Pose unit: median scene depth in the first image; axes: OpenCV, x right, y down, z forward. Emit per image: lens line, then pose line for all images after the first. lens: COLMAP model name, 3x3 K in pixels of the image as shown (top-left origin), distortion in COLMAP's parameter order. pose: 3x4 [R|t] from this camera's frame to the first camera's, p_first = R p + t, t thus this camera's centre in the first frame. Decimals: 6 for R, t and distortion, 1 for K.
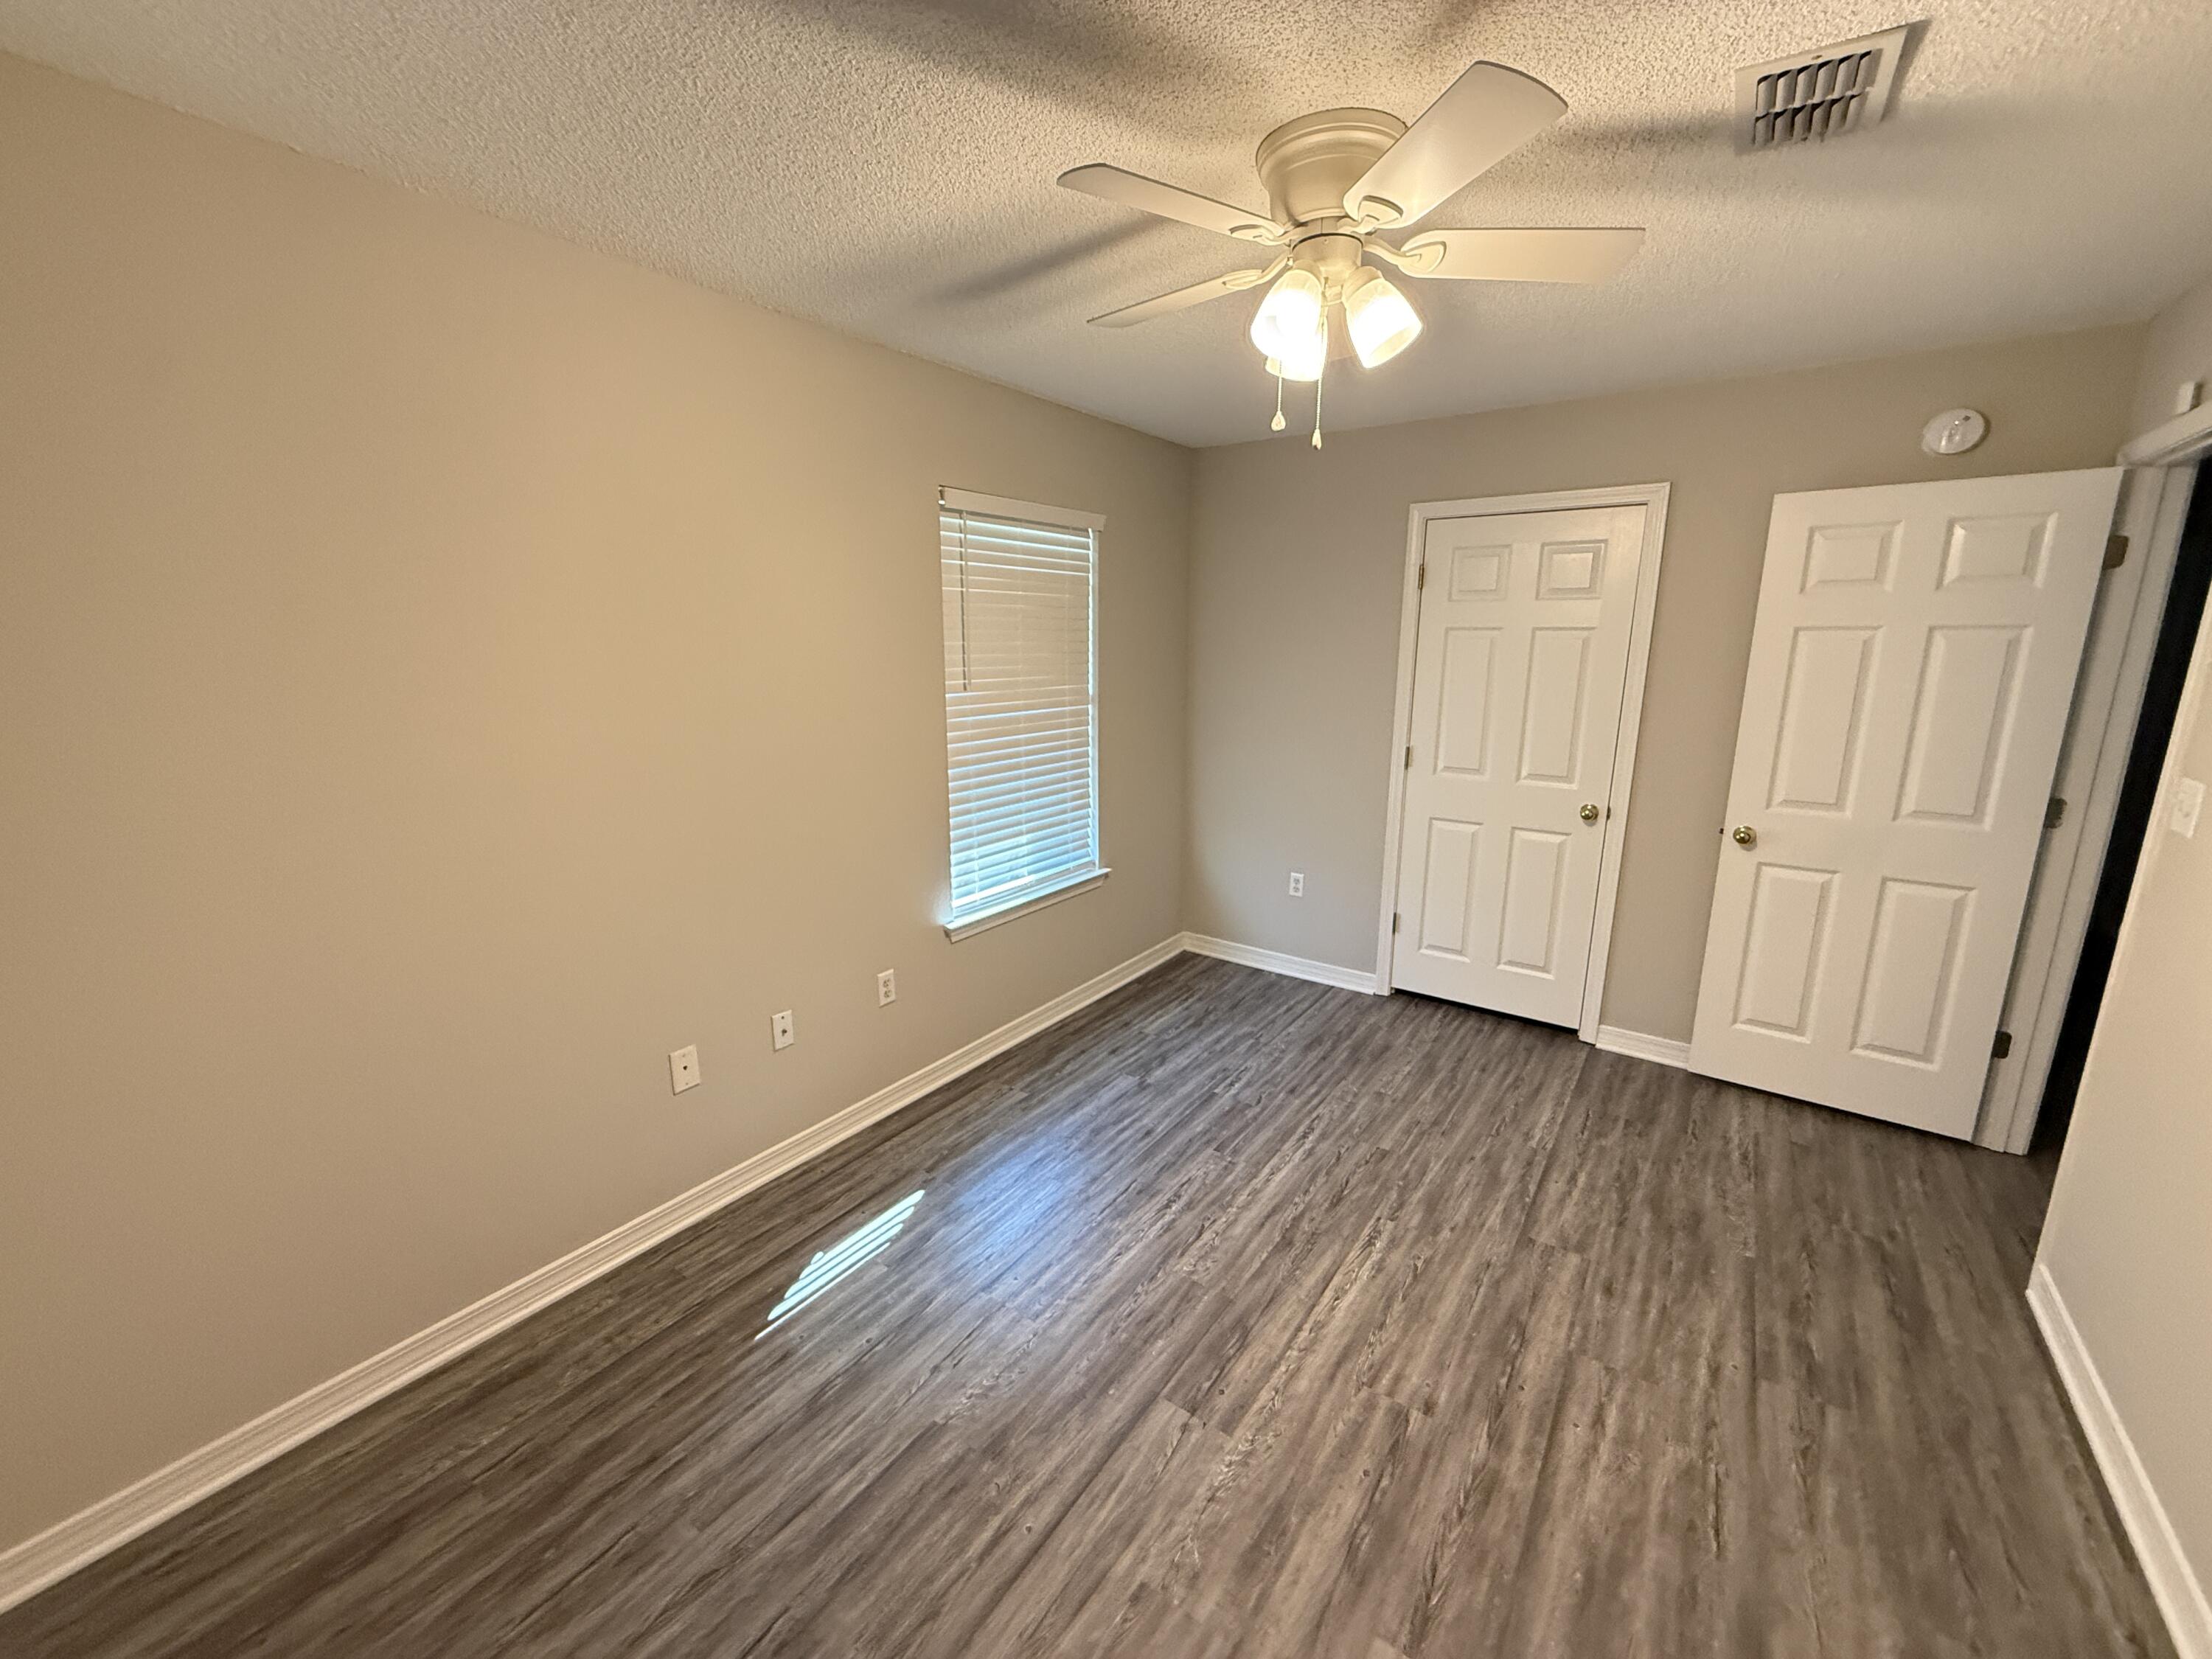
lens RADIAL K [[875.5, 0, 1102.2], [0, 875.5, 821.7], [0, 0, 1]] dist [0.000713, 0.000604]
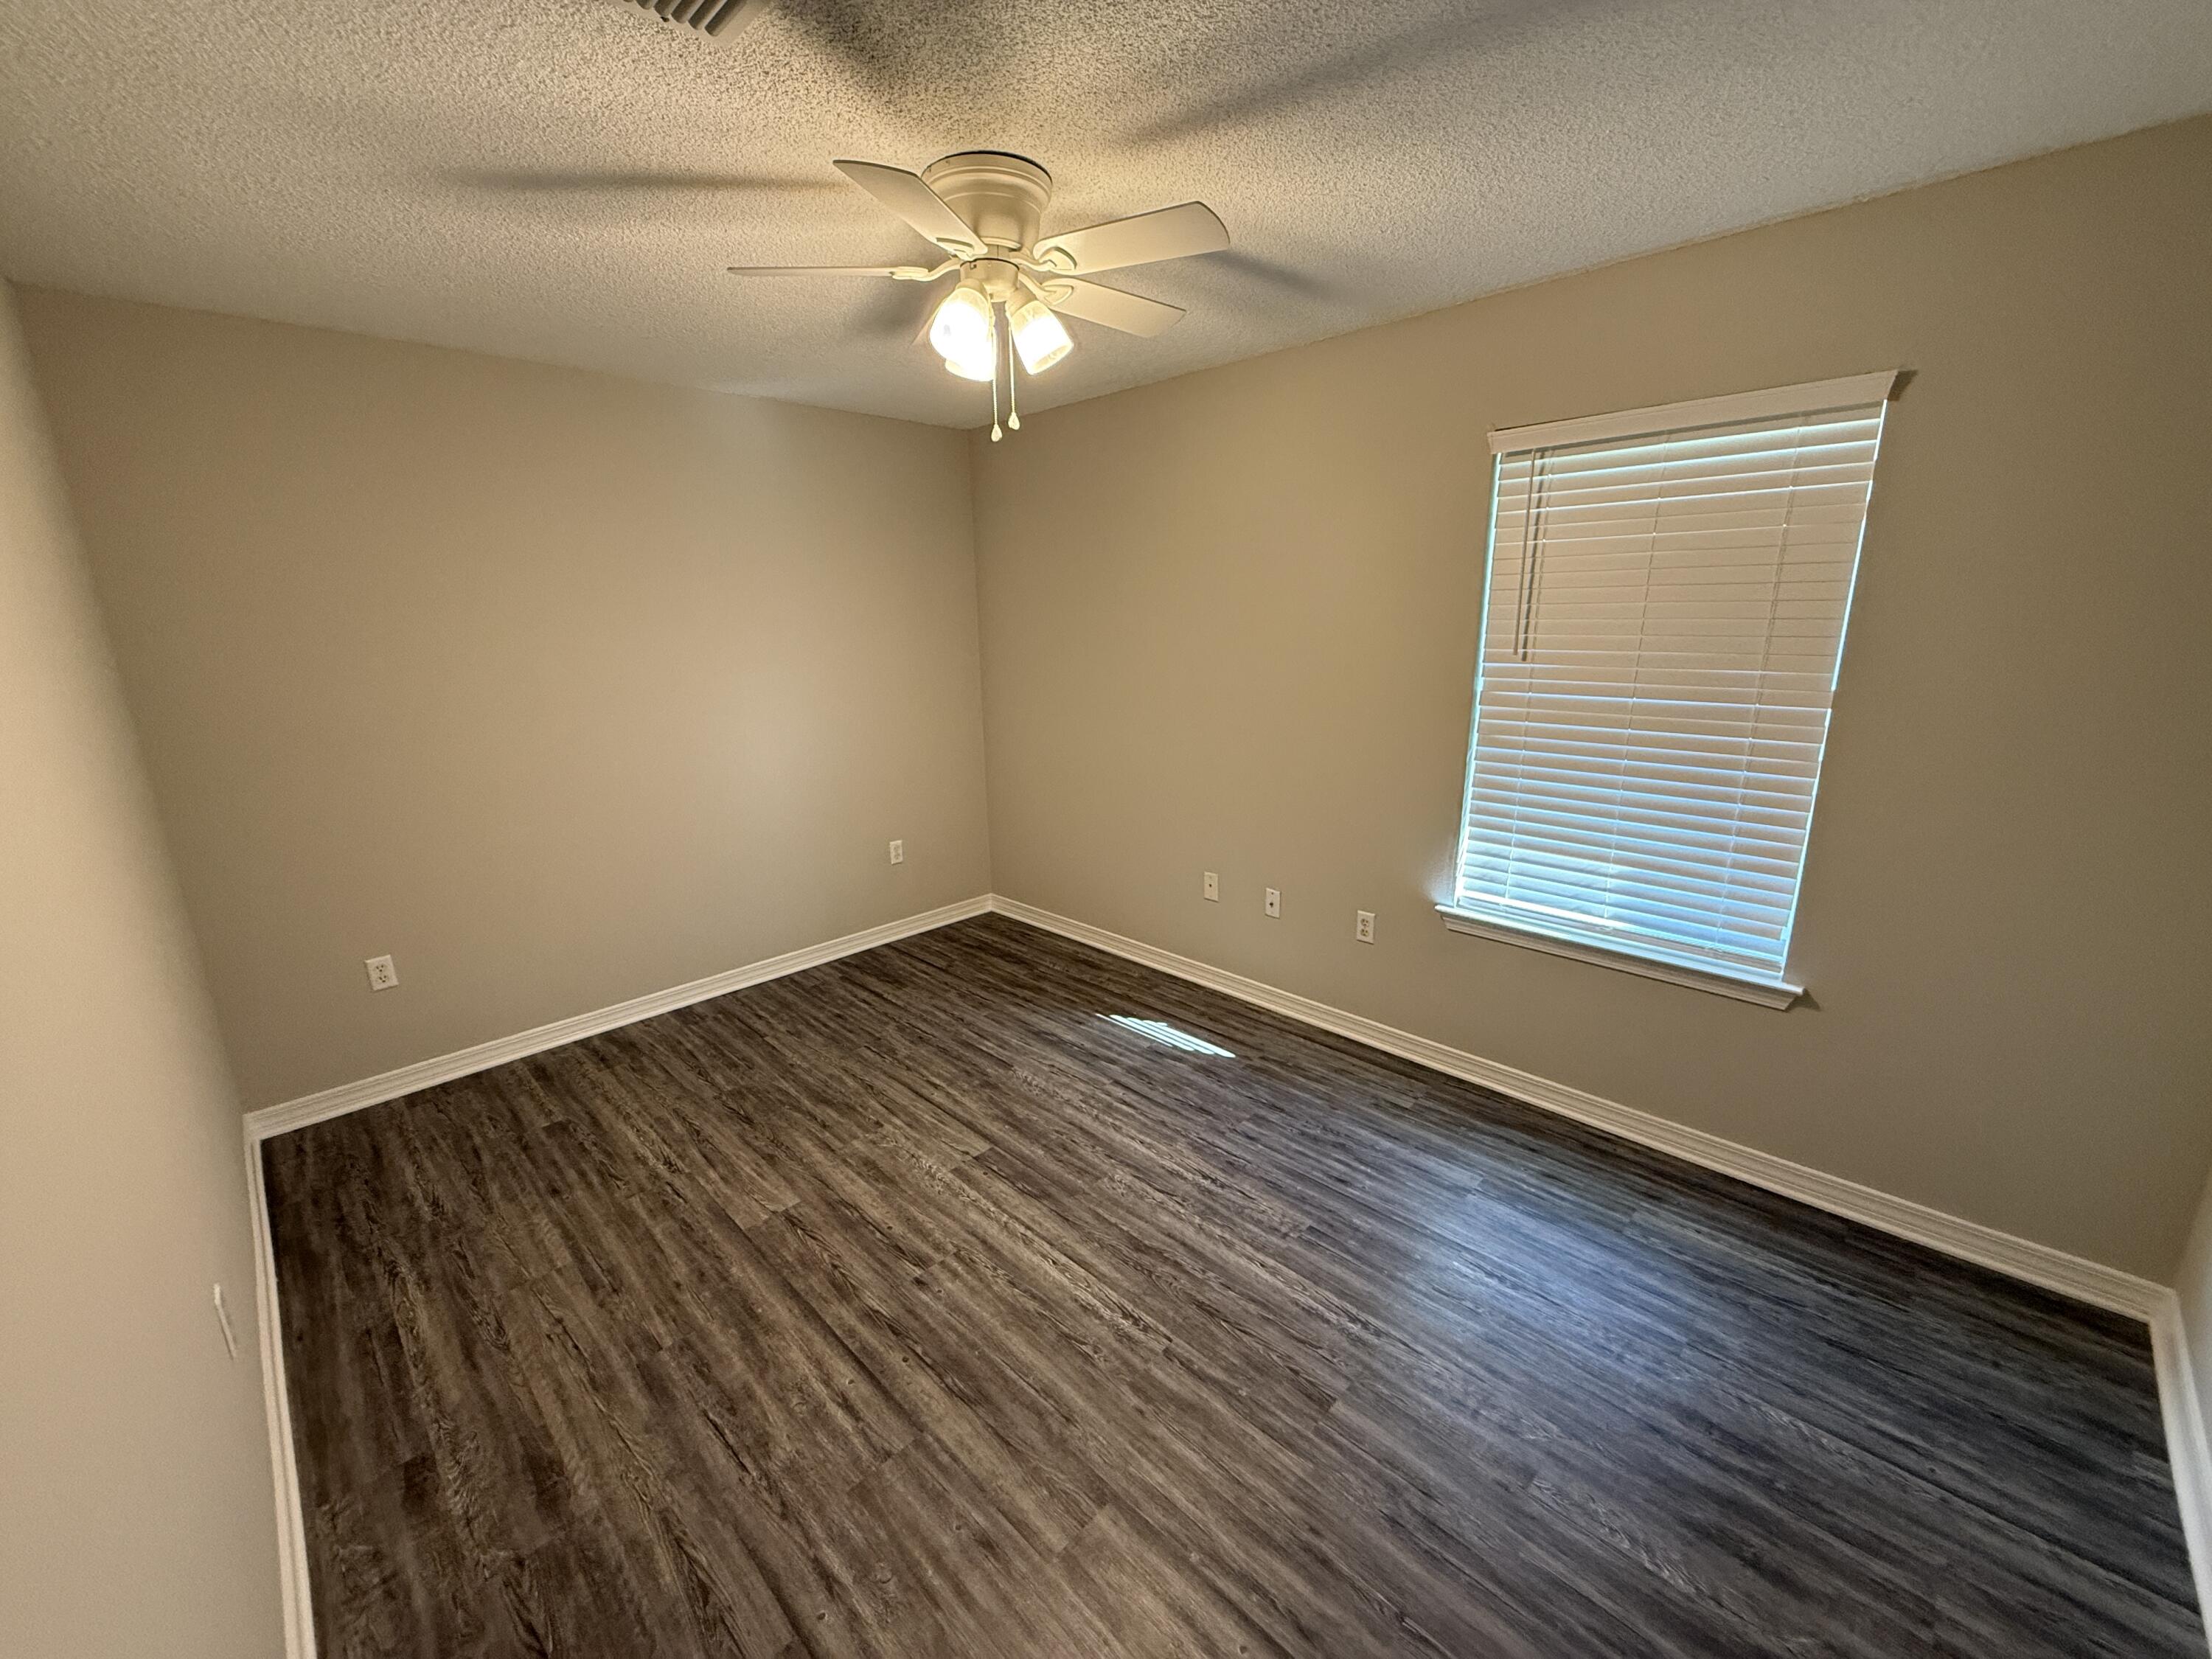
lens RADIAL K [[875.5, 0, 1102.6], [0, 875.5, 818.4], [0, 0, 1]] dist [0.000713, 0.000604]
pose [[-0.155883, 0.227816, -0.961145, 1.156613], [-0.190526, 0.947834, 0.255561, -0.217201], [0.969227, 0.222961, -0.104346, 1.085049]]
